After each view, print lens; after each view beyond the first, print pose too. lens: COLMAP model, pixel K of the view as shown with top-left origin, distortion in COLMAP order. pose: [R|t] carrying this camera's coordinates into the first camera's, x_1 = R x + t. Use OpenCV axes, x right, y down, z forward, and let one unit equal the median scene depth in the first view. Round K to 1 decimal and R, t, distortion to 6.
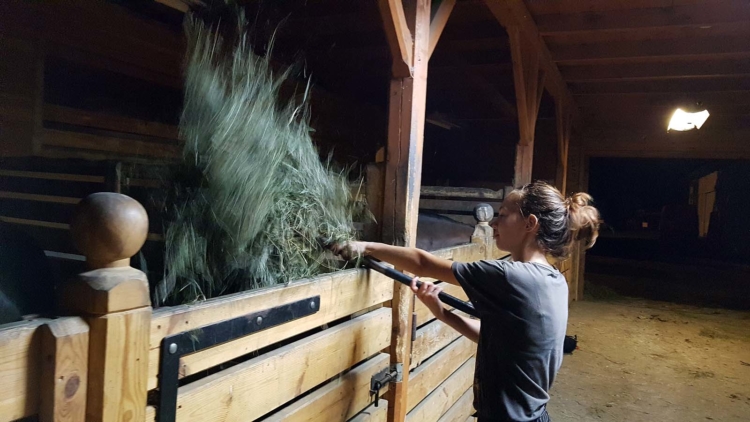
lens RADIAL K [[558.7, 0, 360.9], [0, 558.7, 203.4], [0, 0, 1]] dist [0.043569, -0.058622]
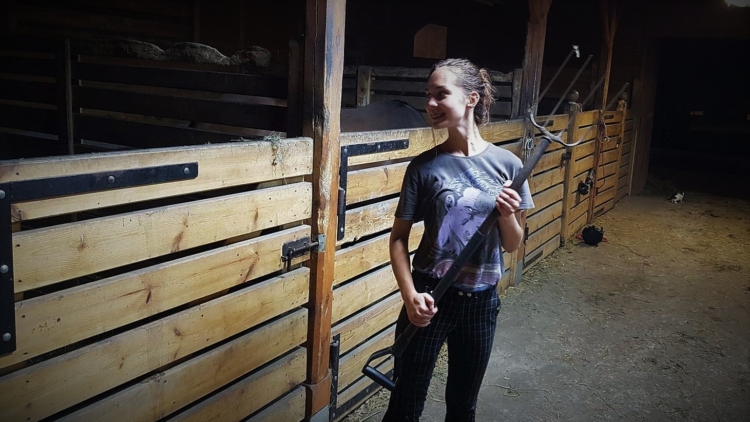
lens RADIAL K [[608.8, 0, 410.5], [0, 608.8, 187.3], [0, 0, 1]] dist [0.071337, -0.119080]
pose [[0.999212, 0.010201, -0.038359, 0.279450], [-0.004203, 0.988168, 0.153318, 0.022349], [0.039469, -0.153036, 0.987432, -0.108246]]
